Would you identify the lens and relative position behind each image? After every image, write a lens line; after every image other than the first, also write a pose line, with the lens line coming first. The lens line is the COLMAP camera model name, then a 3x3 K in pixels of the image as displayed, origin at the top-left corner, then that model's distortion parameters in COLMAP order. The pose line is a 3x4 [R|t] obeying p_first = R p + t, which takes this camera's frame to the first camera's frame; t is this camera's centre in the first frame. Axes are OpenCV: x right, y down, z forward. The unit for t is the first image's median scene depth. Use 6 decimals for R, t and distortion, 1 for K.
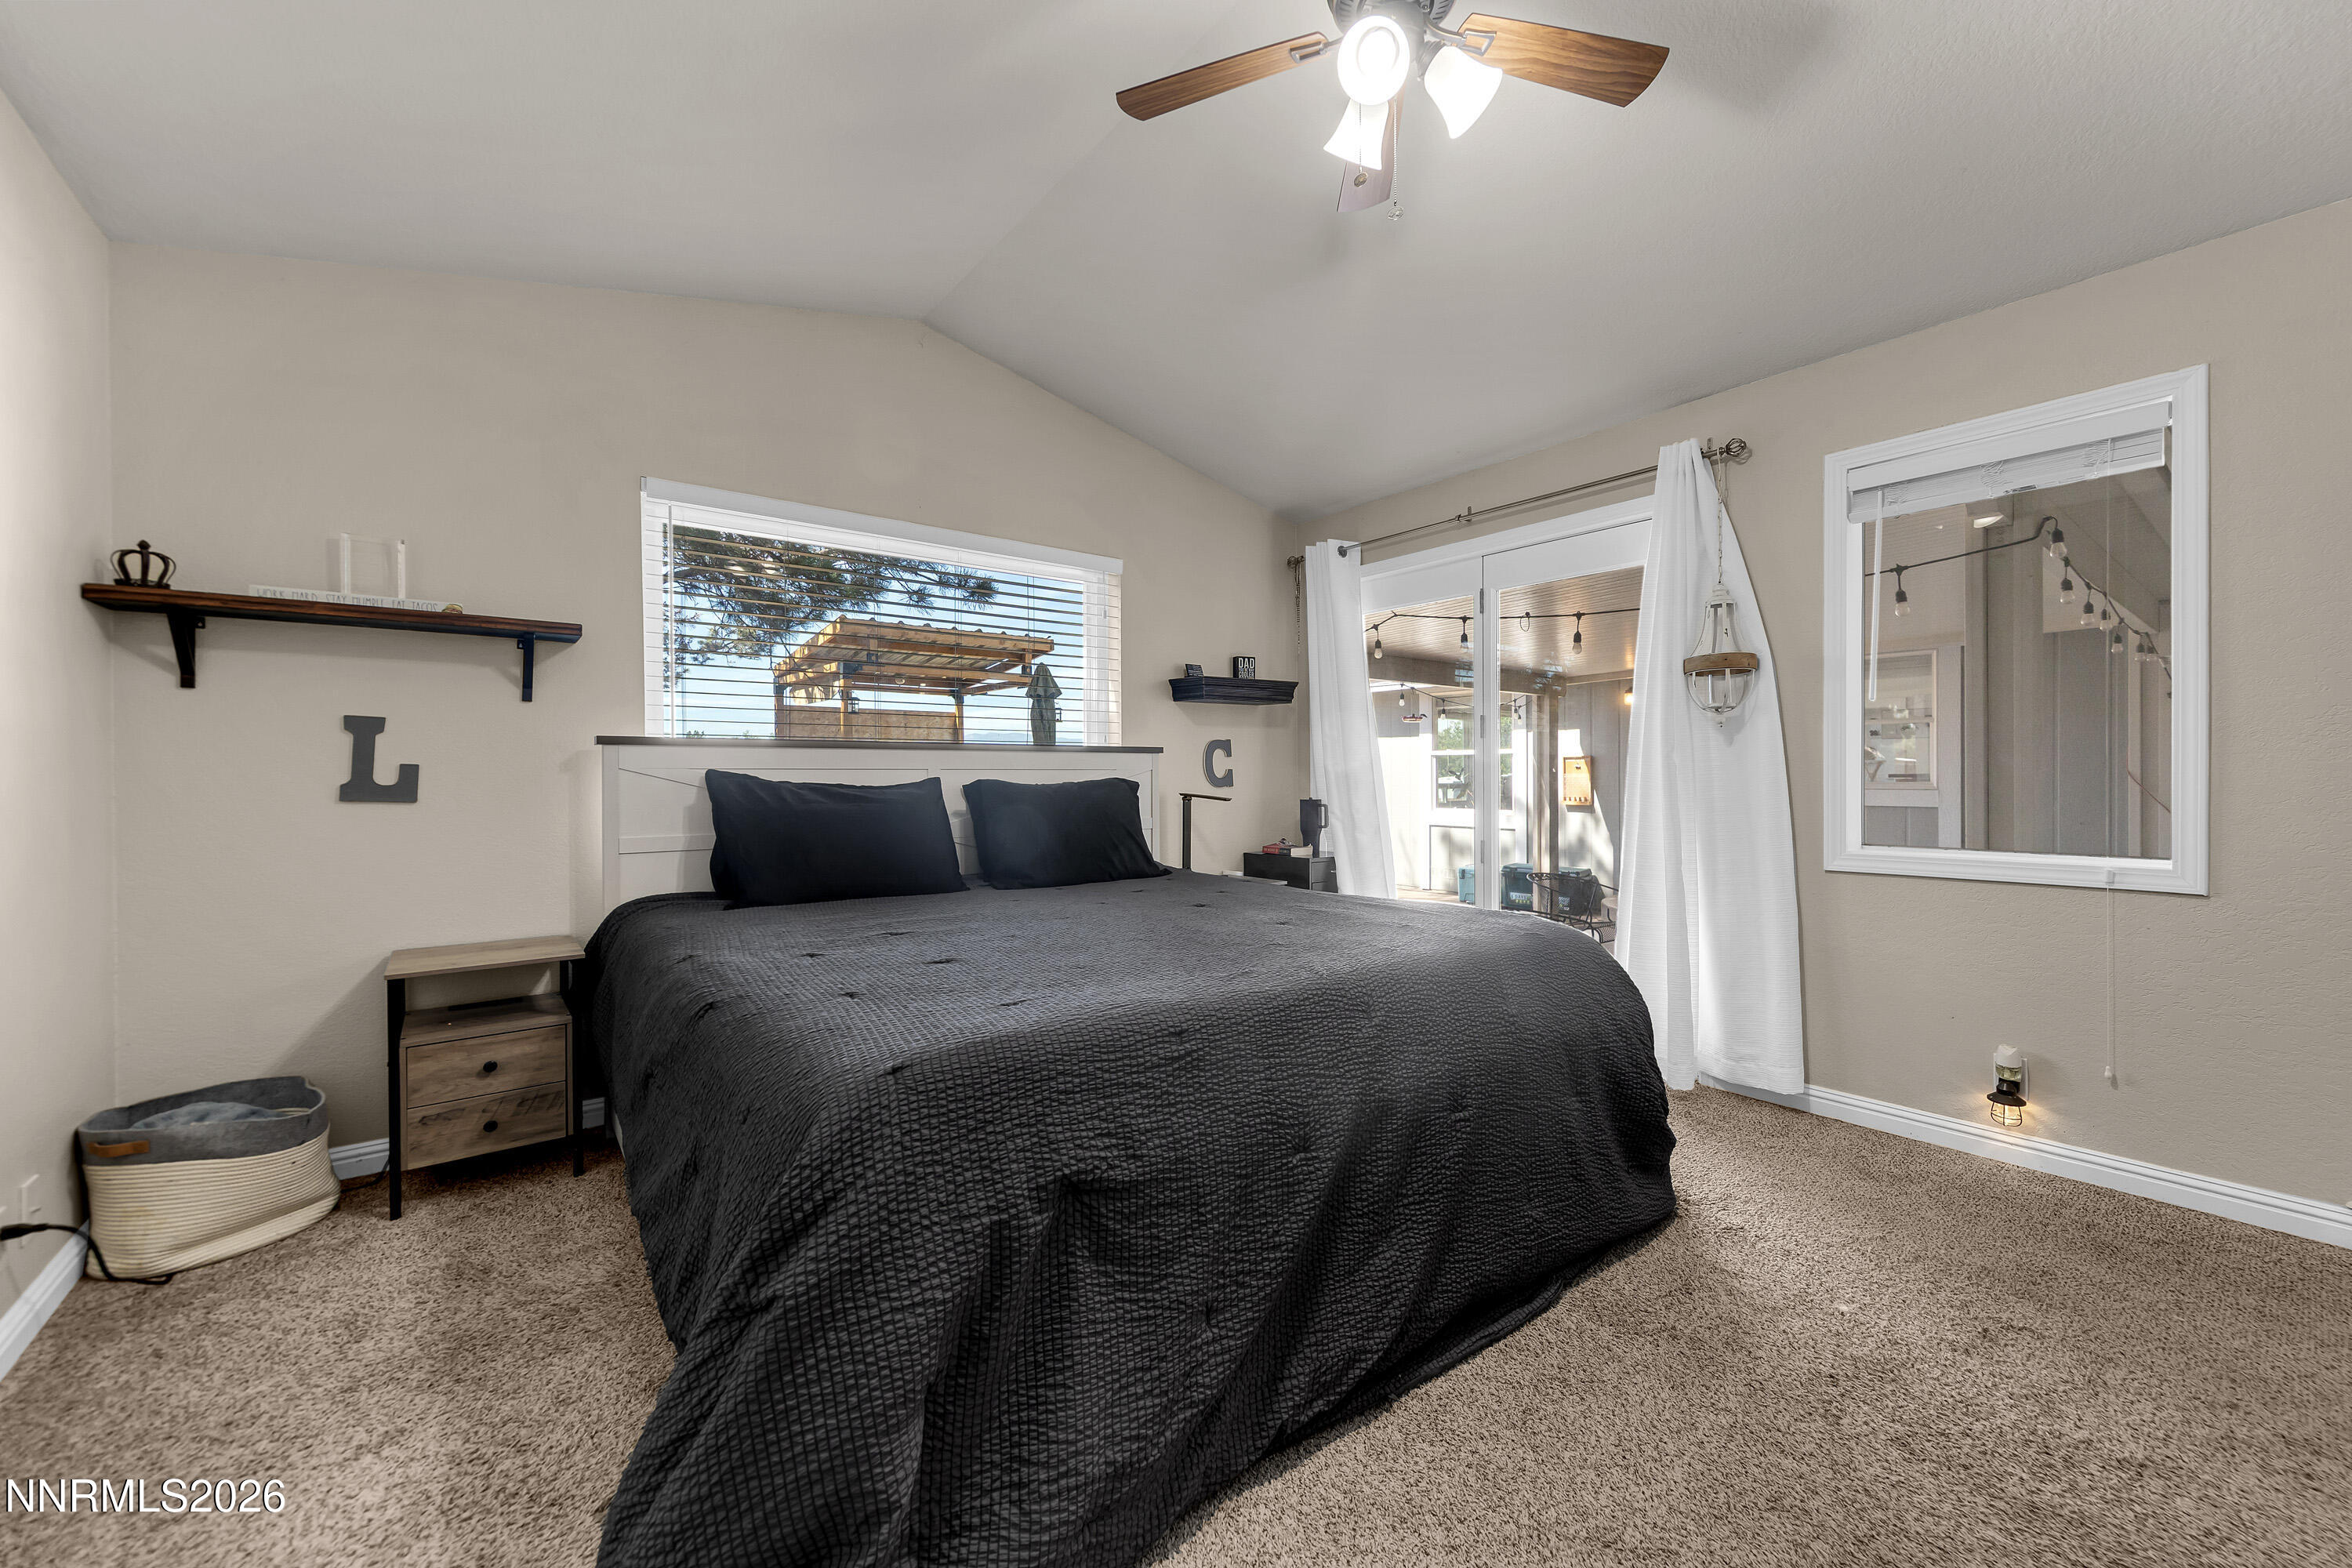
lens RADIAL K [[955.8, 0, 1176.0], [0, 955.8, 784.0], [0, 0, 1]] dist [0.000167, -0.000041]
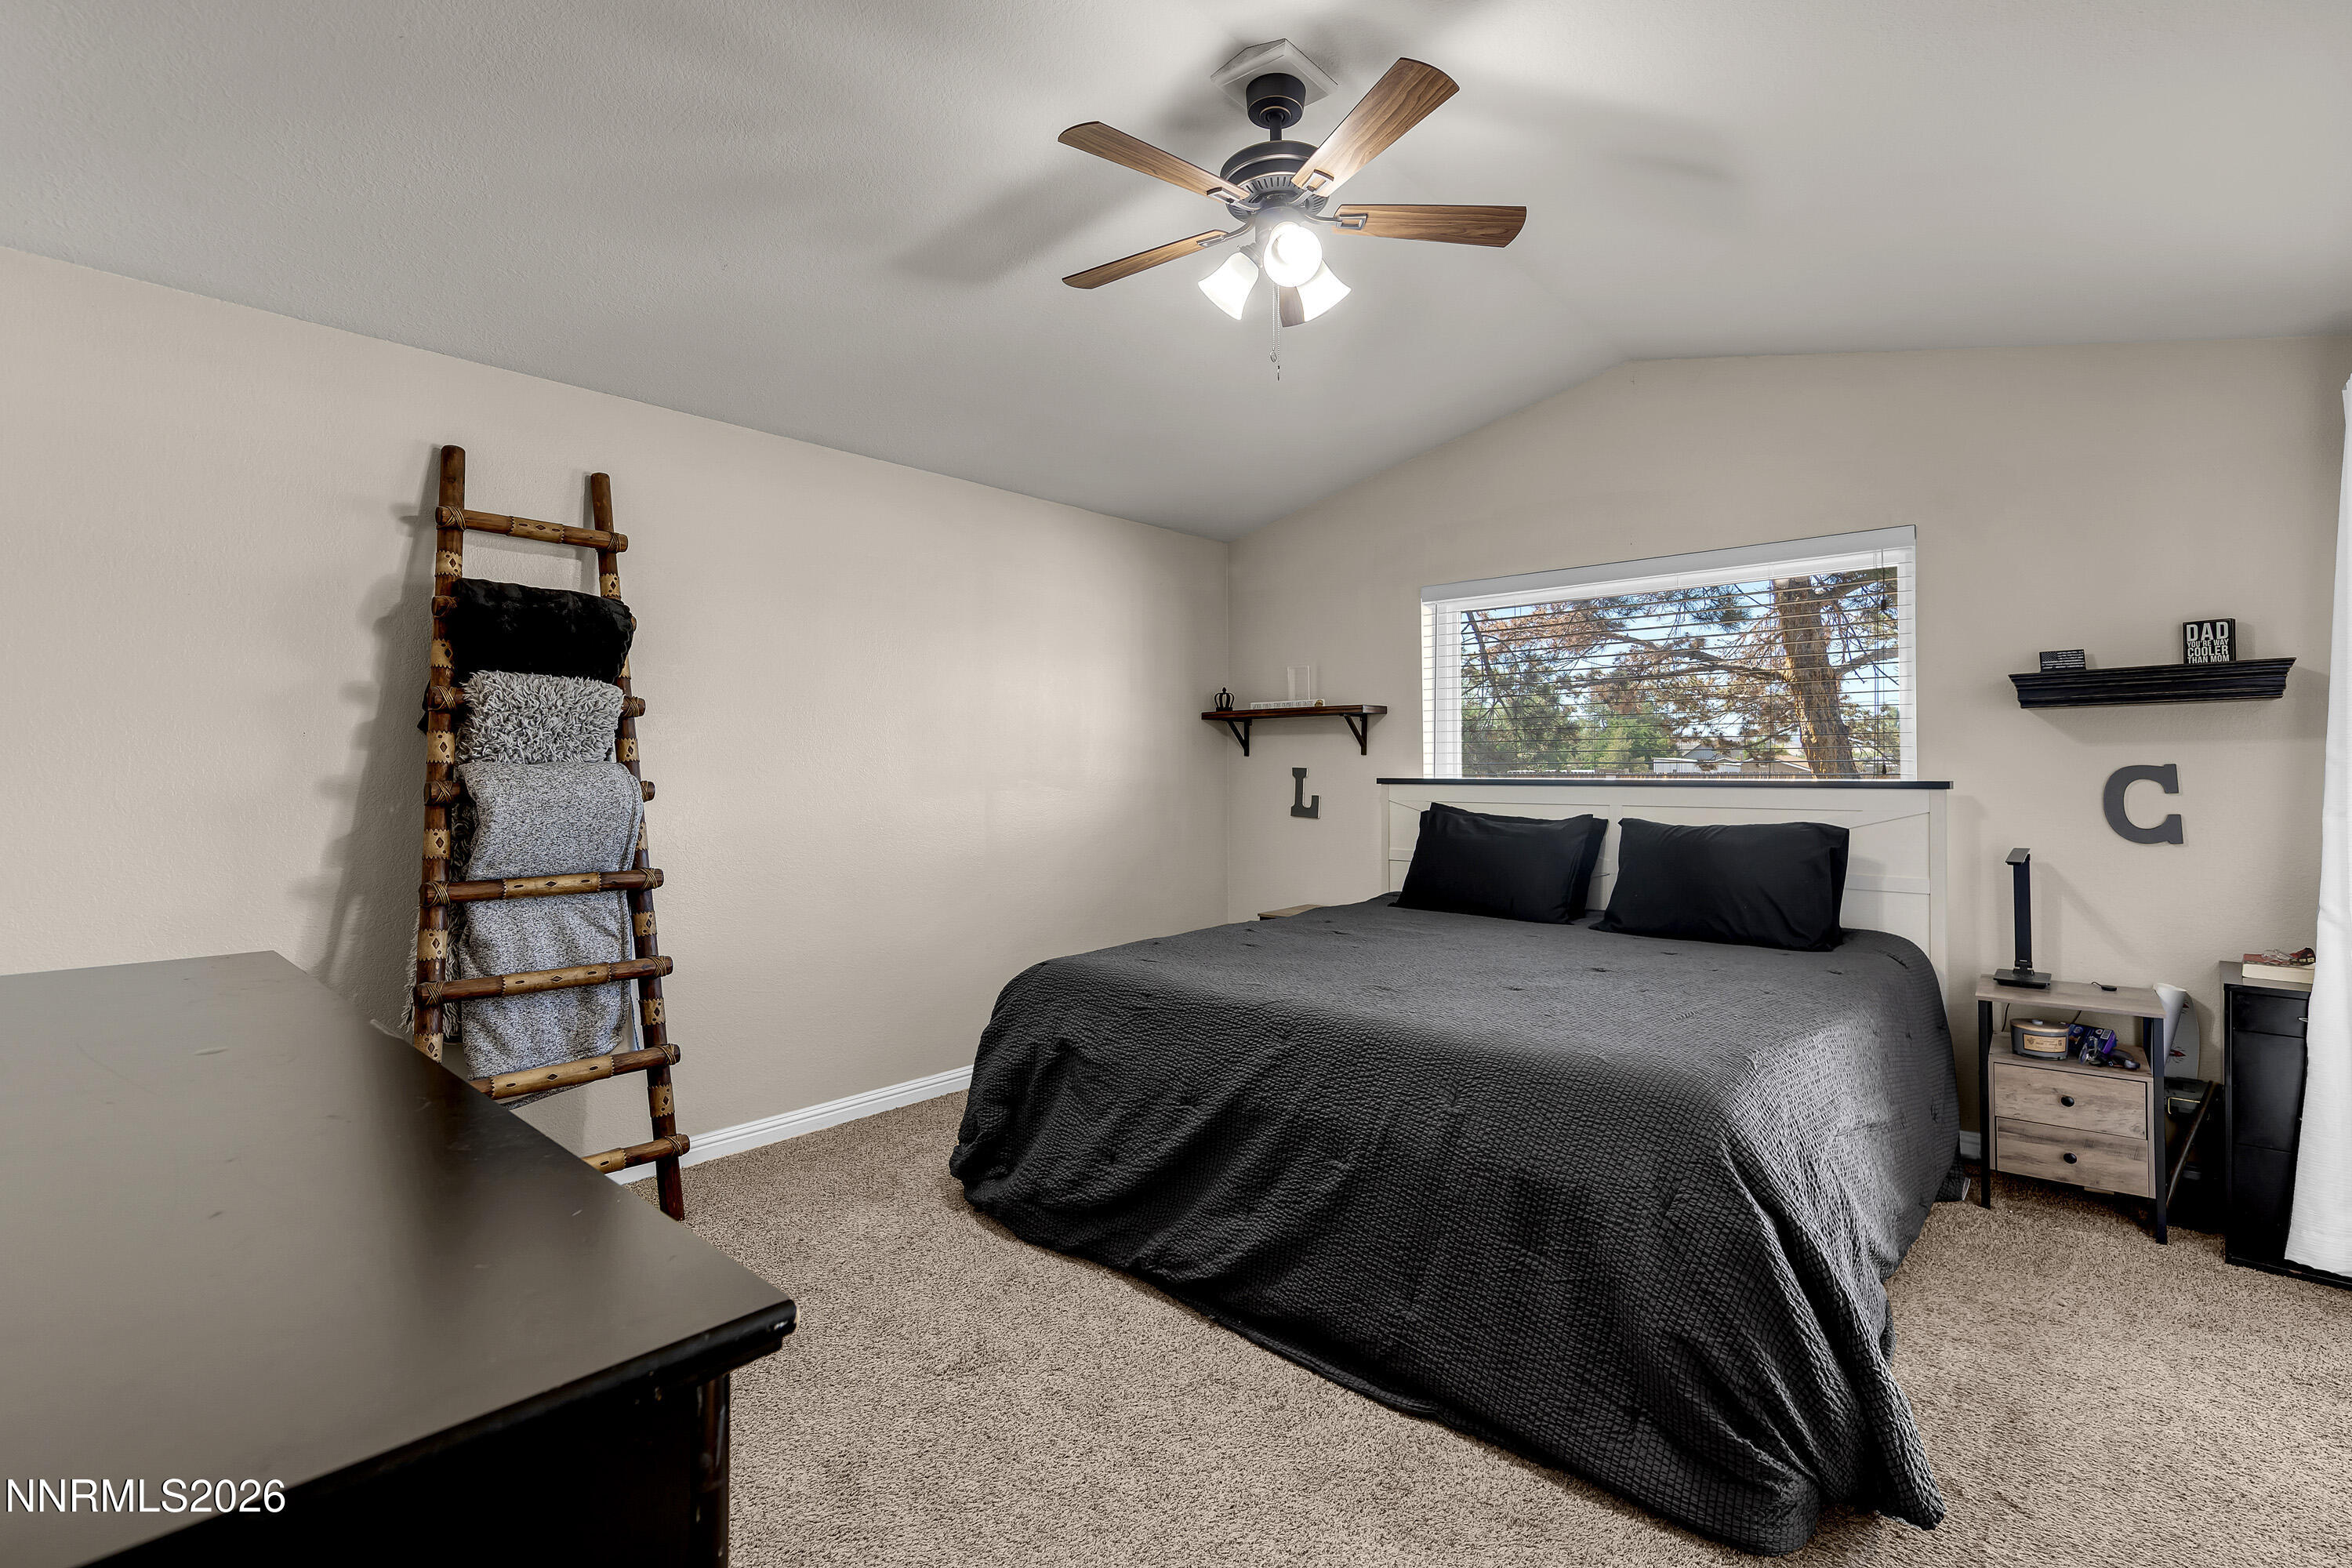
lens RADIAL K [[1122.5, 0, 1201.2], [0, 1122.5, 775.3], [0, 0, 1]] dist [0.004623, 0.000258]
pose [[0.146276, 0.011142, -0.989181, 1.087462], [-0.003971, 0.999935, 0.010676, -0.073185], [0.989236, 0.002367, 0.146311, 0.475573]]
